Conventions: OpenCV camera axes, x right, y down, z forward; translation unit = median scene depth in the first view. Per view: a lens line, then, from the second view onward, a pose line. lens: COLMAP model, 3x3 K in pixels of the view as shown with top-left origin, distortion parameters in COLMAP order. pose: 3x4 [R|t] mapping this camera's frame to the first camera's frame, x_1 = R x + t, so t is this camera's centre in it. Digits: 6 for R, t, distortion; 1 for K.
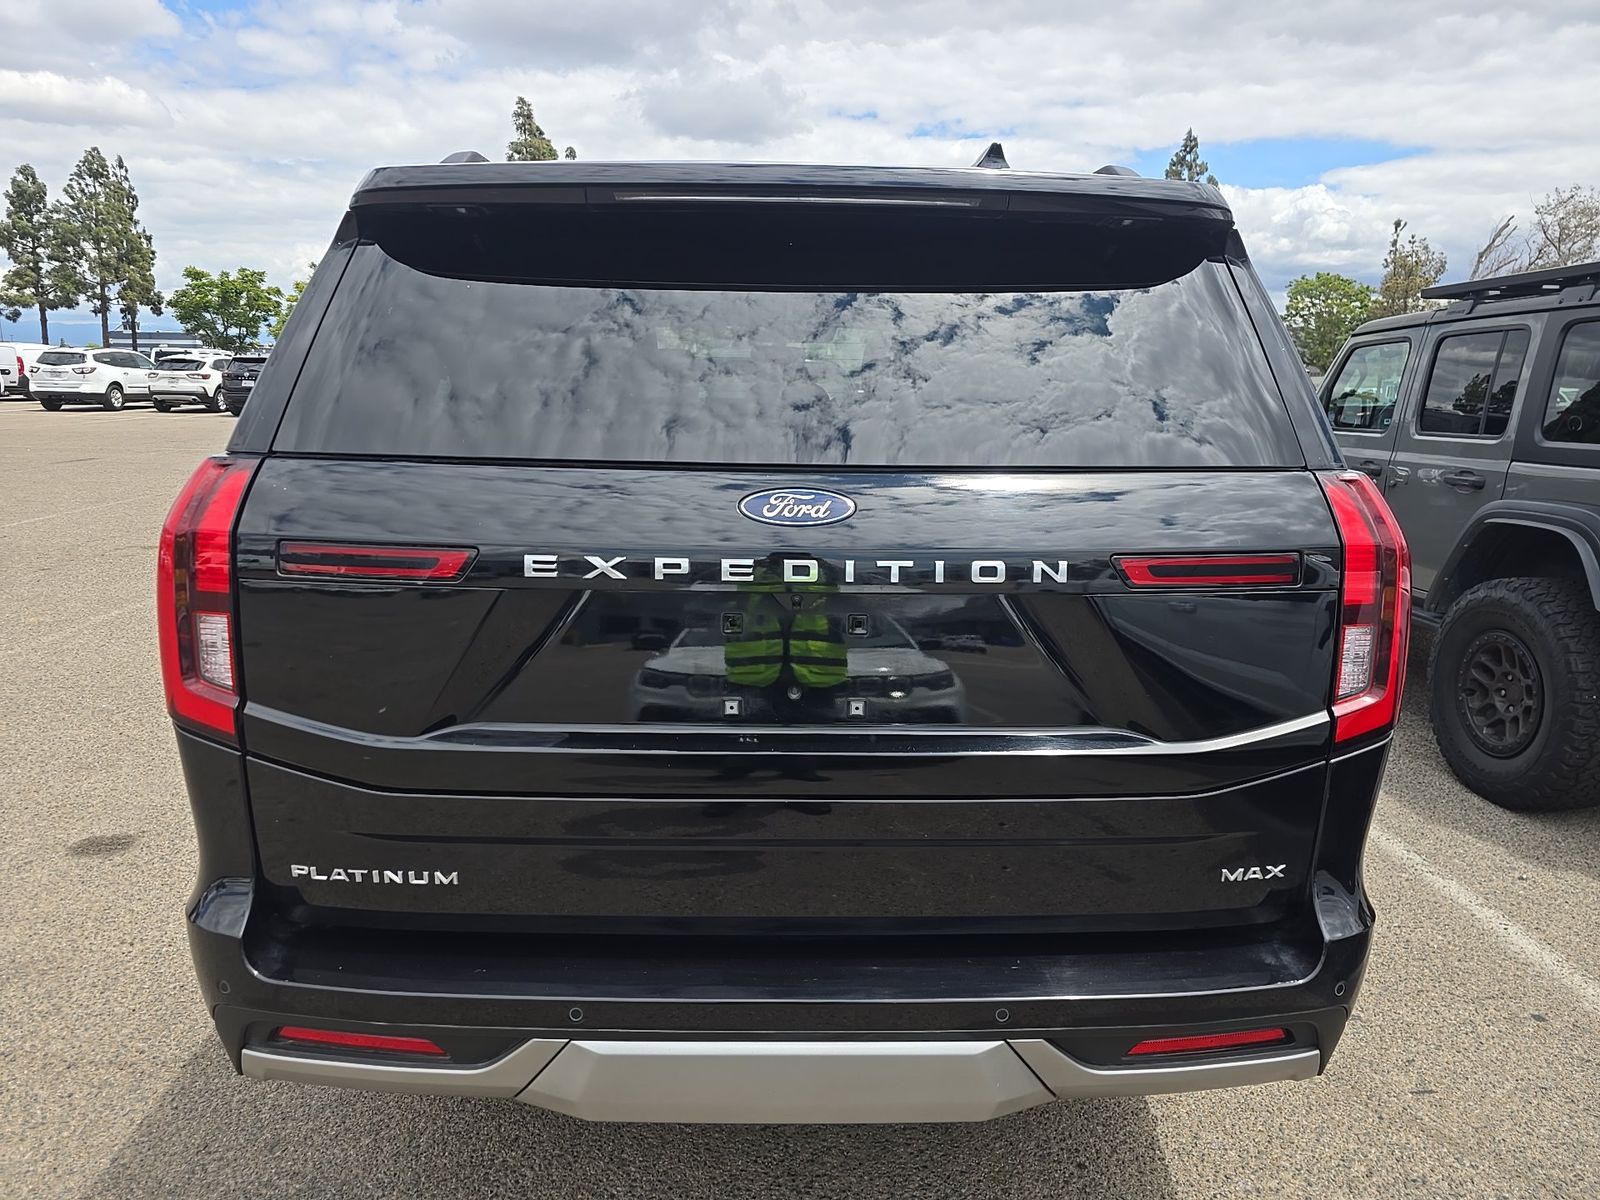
lens RADIAL K [[1100.9, 0, 801.1], [0, 1100.9, 569.9], [0, 0, 1]] dist [0.054450, -0.043511]
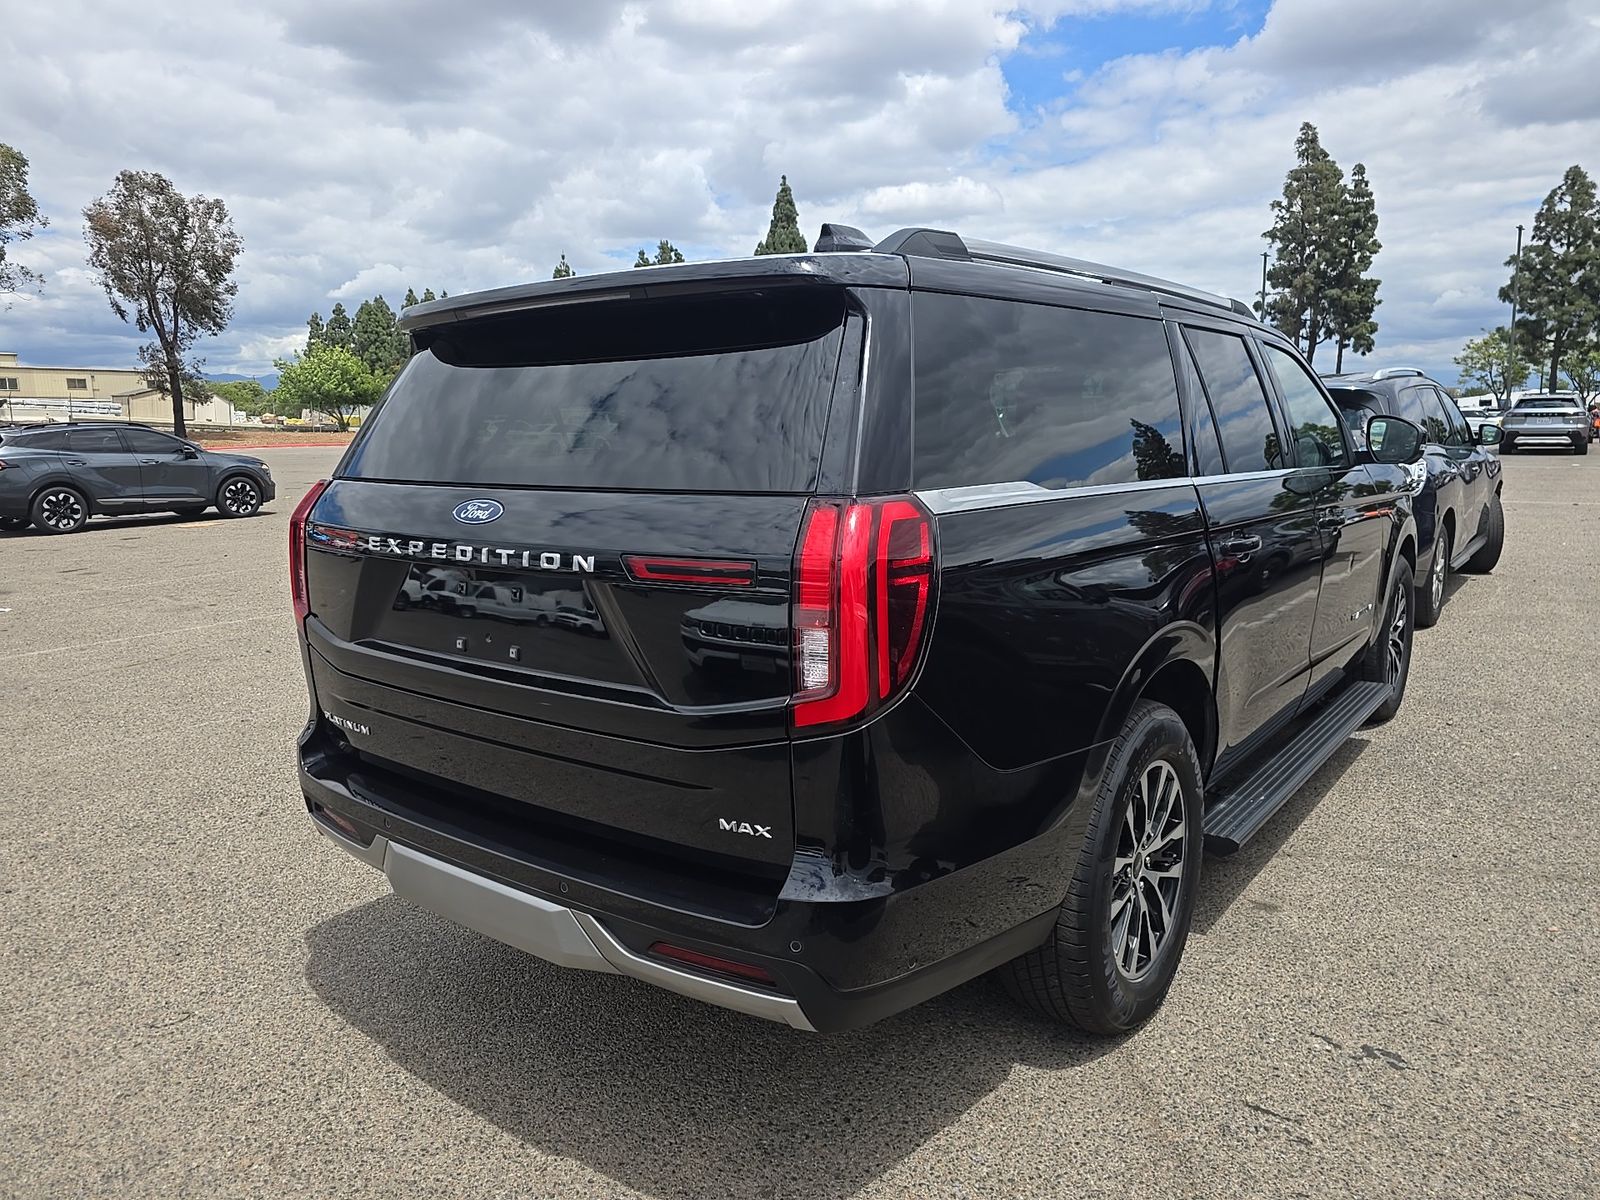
lens RADIAL K [[1110.1, 0, 800.0], [0, 1110.1, 600.0], [0, 0, 1]] dist [0.001367, -0.030859]
pose [[0.750804, 0.070770, -0.656723, 0.062452], [-0.076069, 0.996893, 0.020460, -0.000057], [0.656130, 0.034595, 0.753855, 0.006669]]
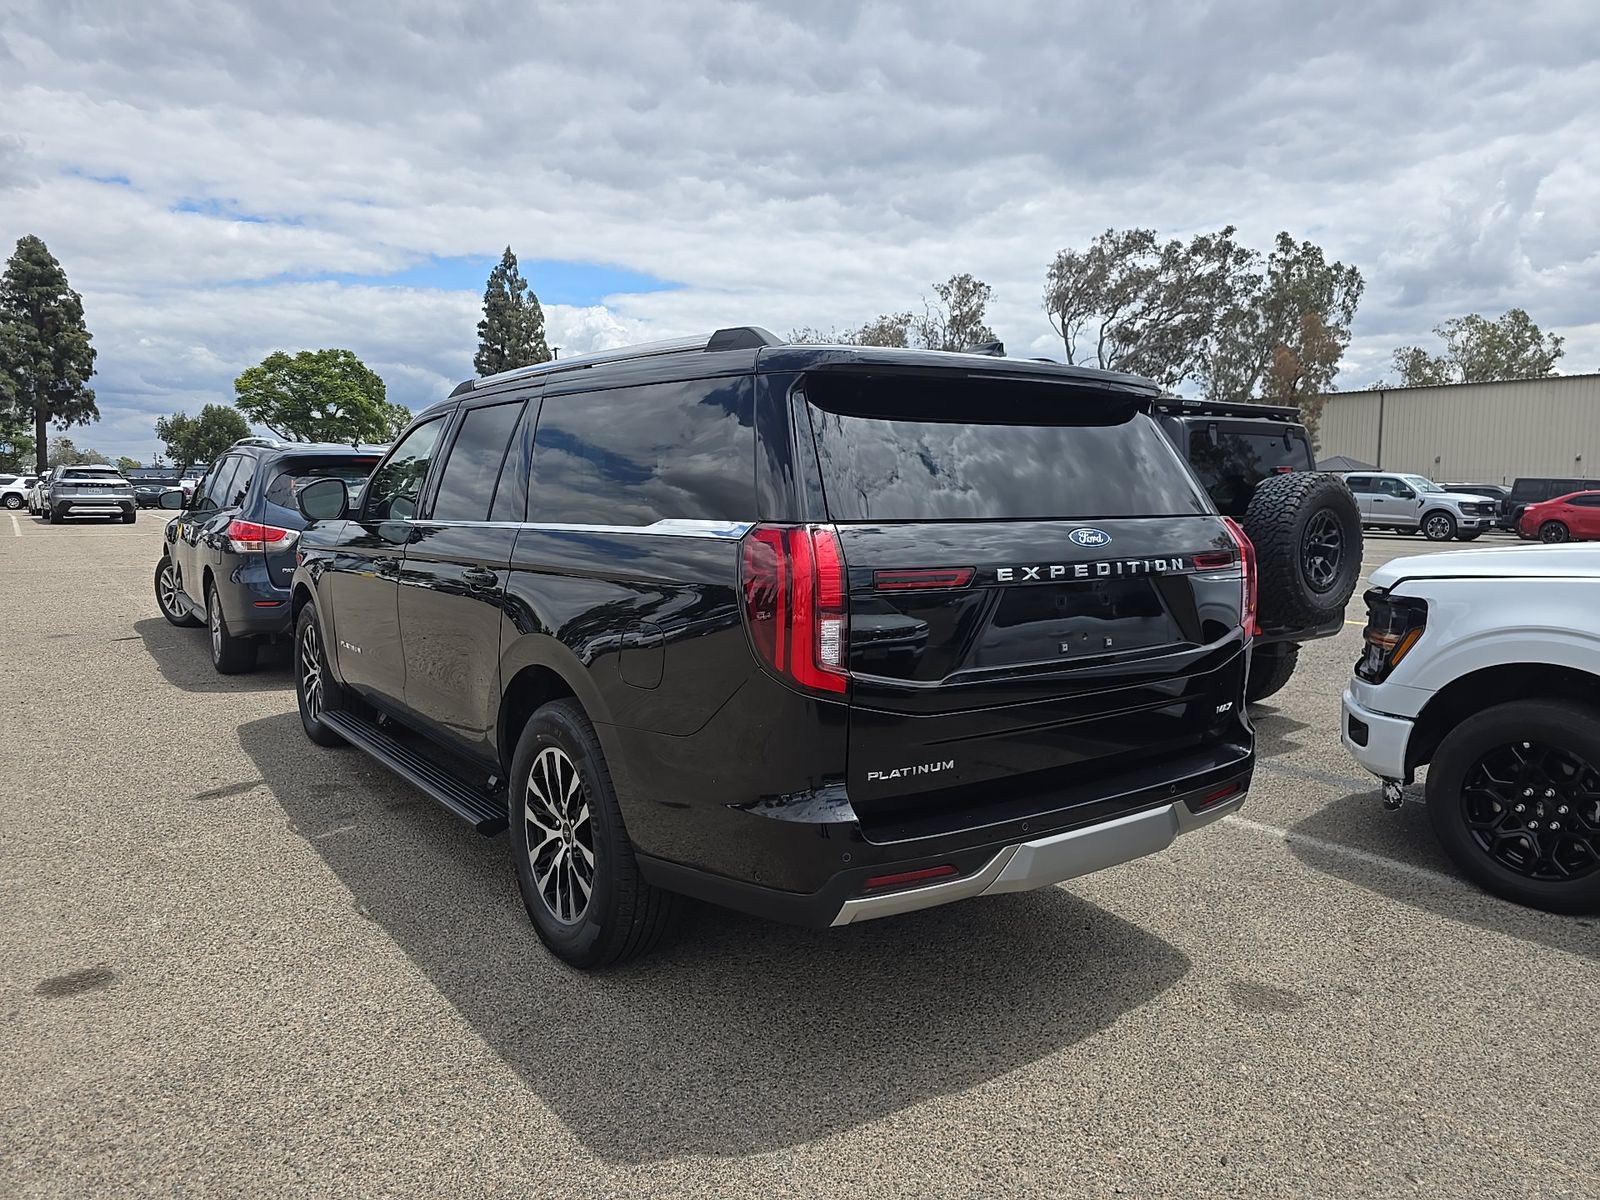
lens RADIAL K [[1100.9, 0, 801.1], [0, 1100.9, 569.9], [0, 0, 1]] dist [0.054450, -0.043511]
pose [[0.828265, -0.047854, 0.558290, -0.073475], [0.096140, 0.993708, -0.057454, 0.003048], [-0.552028, 0.101261, 0.827654, -0.017346]]
